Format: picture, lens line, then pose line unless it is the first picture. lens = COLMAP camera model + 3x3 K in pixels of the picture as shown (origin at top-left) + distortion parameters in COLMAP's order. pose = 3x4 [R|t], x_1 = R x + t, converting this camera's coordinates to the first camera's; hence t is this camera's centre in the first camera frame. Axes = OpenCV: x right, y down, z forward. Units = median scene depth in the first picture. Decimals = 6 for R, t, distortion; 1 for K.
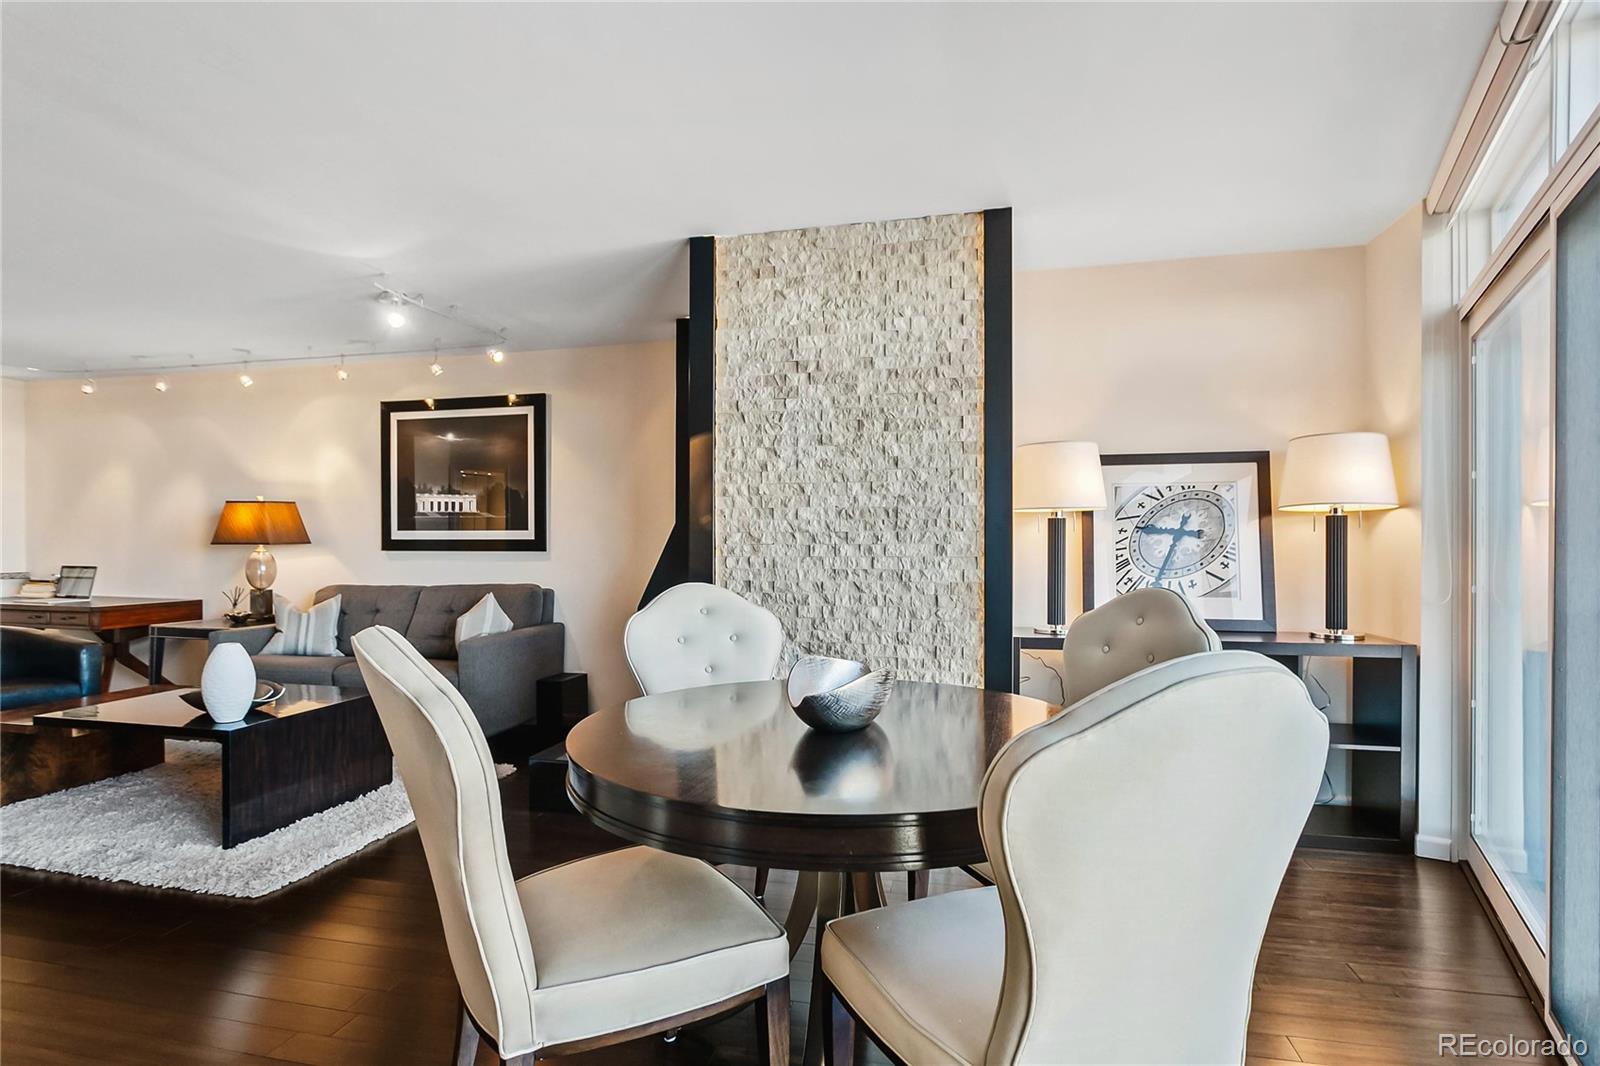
lens RADIAL K [[801.5, 0, 788.8], [0, 801.5, 545.0], [0, 0, 1]] dist [-0.009962, 0.001247]
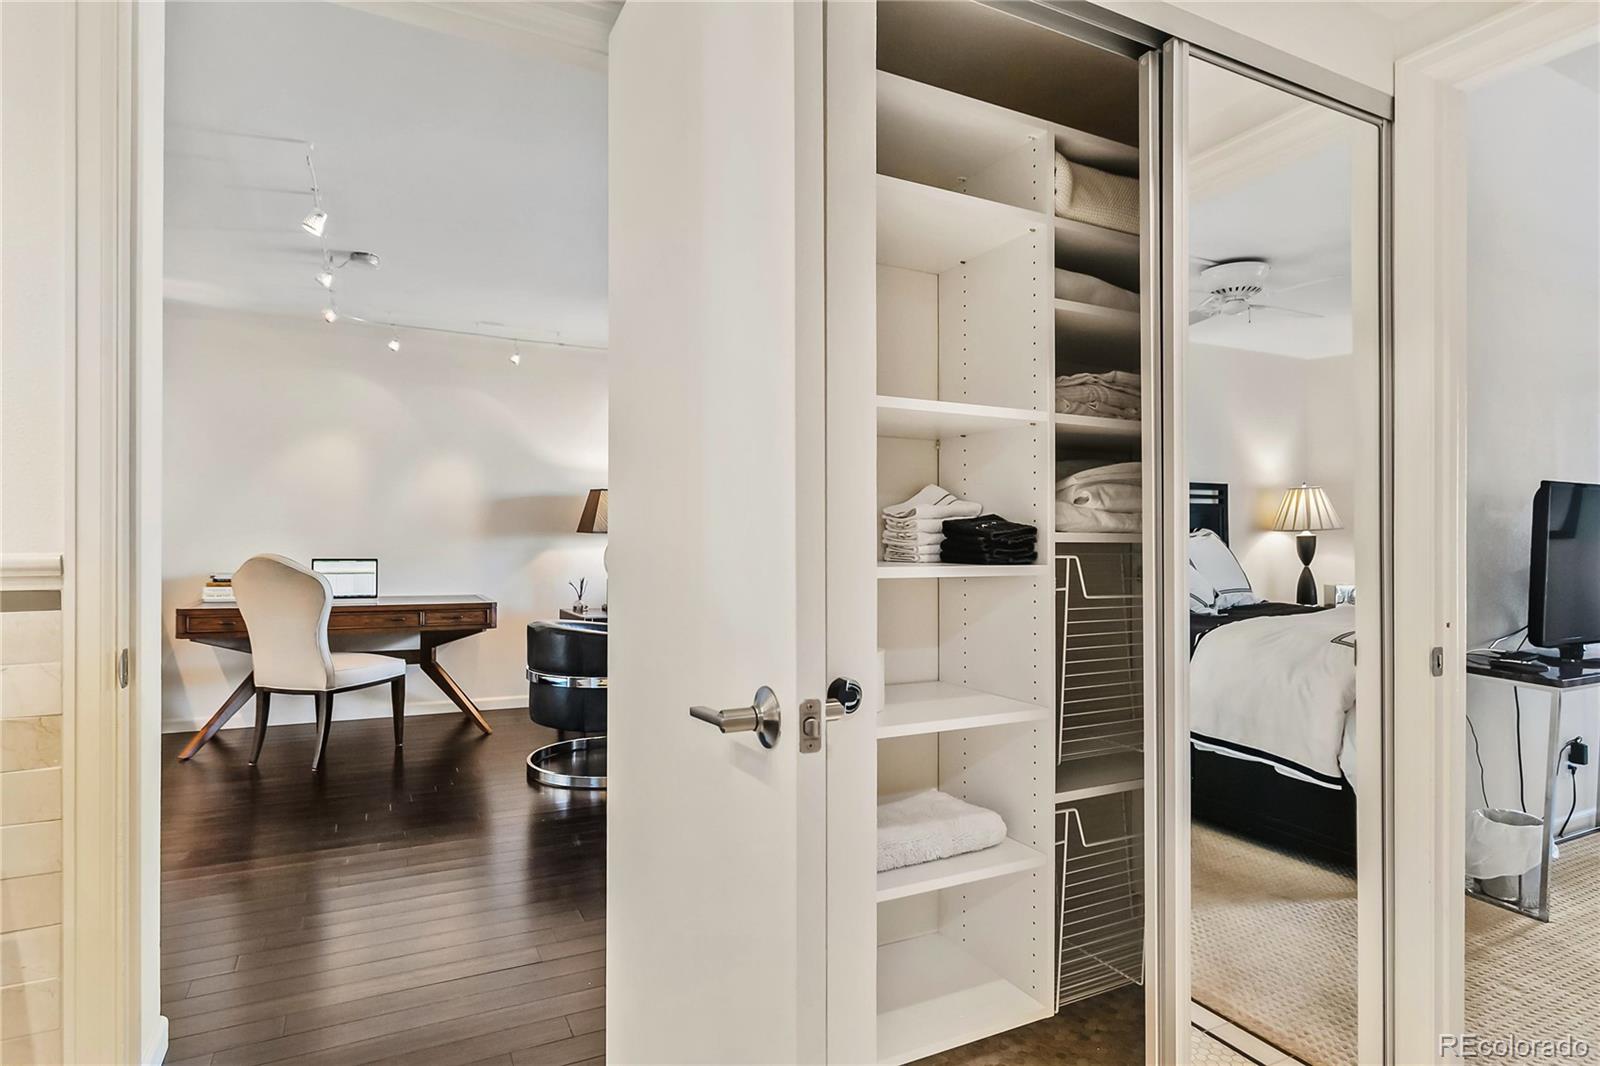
lens RADIAL K [[858.8, 0, 802.8], [0, 858.8, 539.9], [0, 0, 1]] dist [-0.000968, -0.000047]
pose [[0.759578, 0.001865, 0.650413, -1.358122], [-0.000680, 0.999998, -0.002074, 0.011400], [-0.650415, 0.001133, 0.759578, 0.043394]]
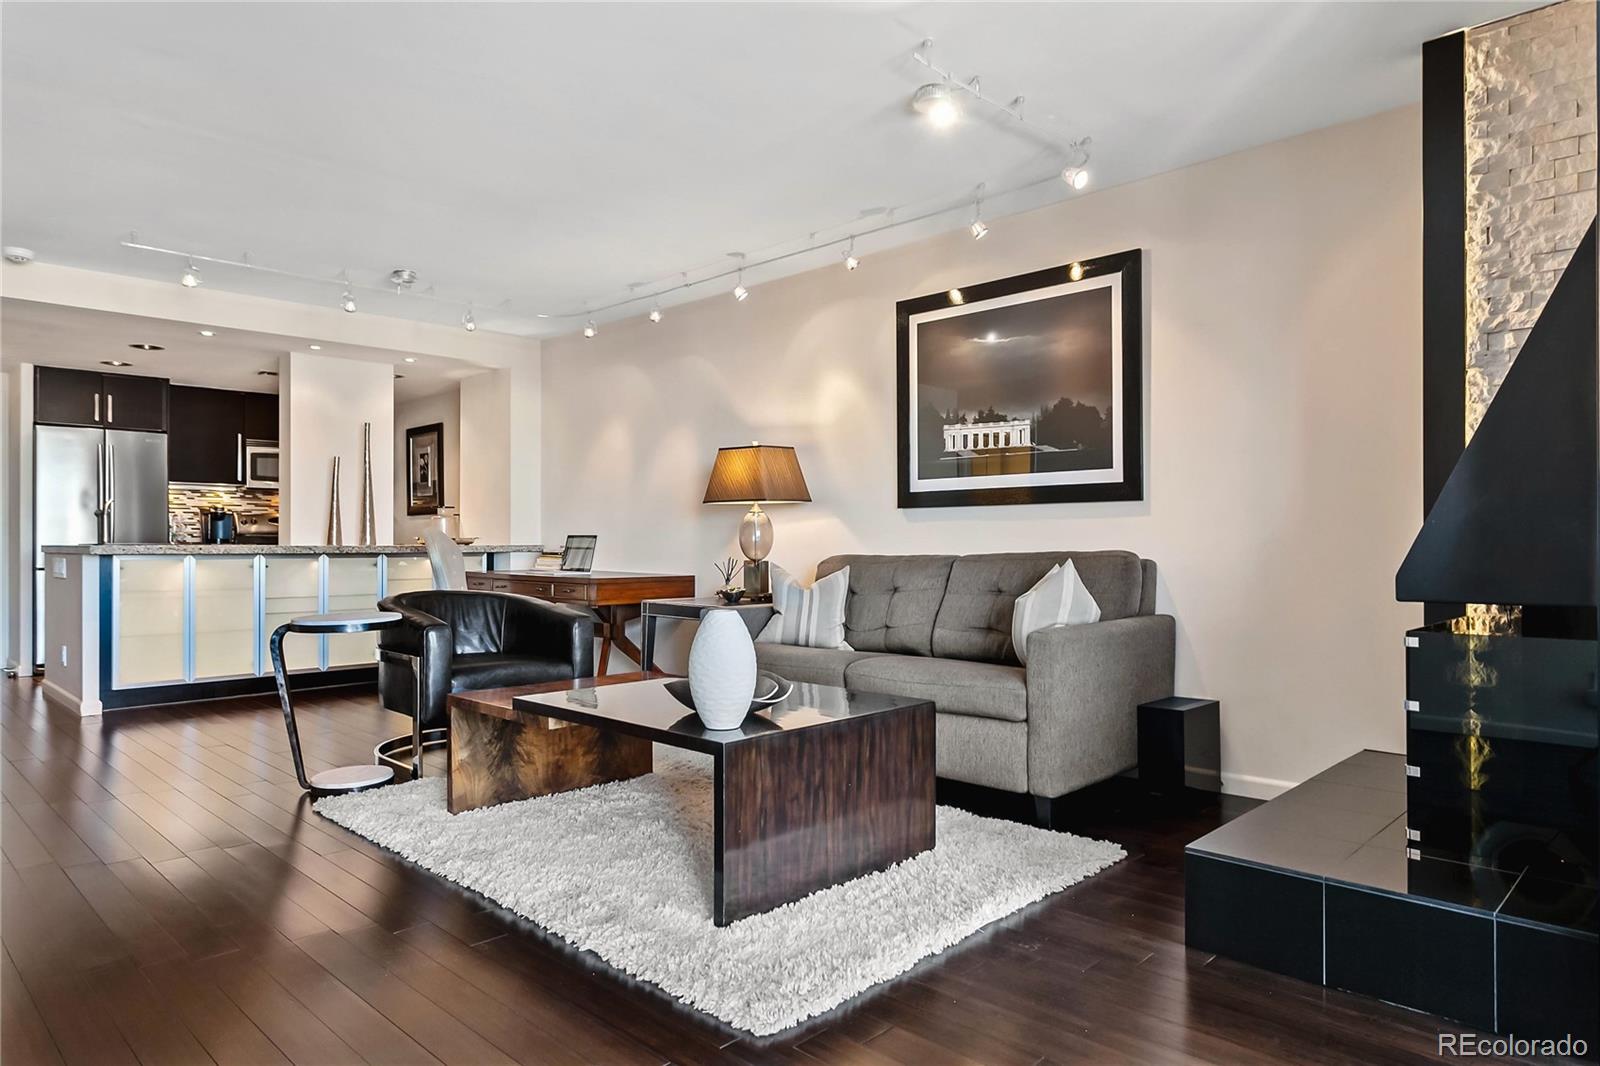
lens RADIAL K [[982.5, 0, 800.0], [0, 982.5, 533.0], [0, 0, 1]] dist [-0.003866, 0.004653]
pose [[0.862463, -0.005301, -0.506093, -0.160581], [-0.001606, 0.999911, -0.013211, 0.048035], [0.506118, 0.012207, 0.862378, 0.225065]]
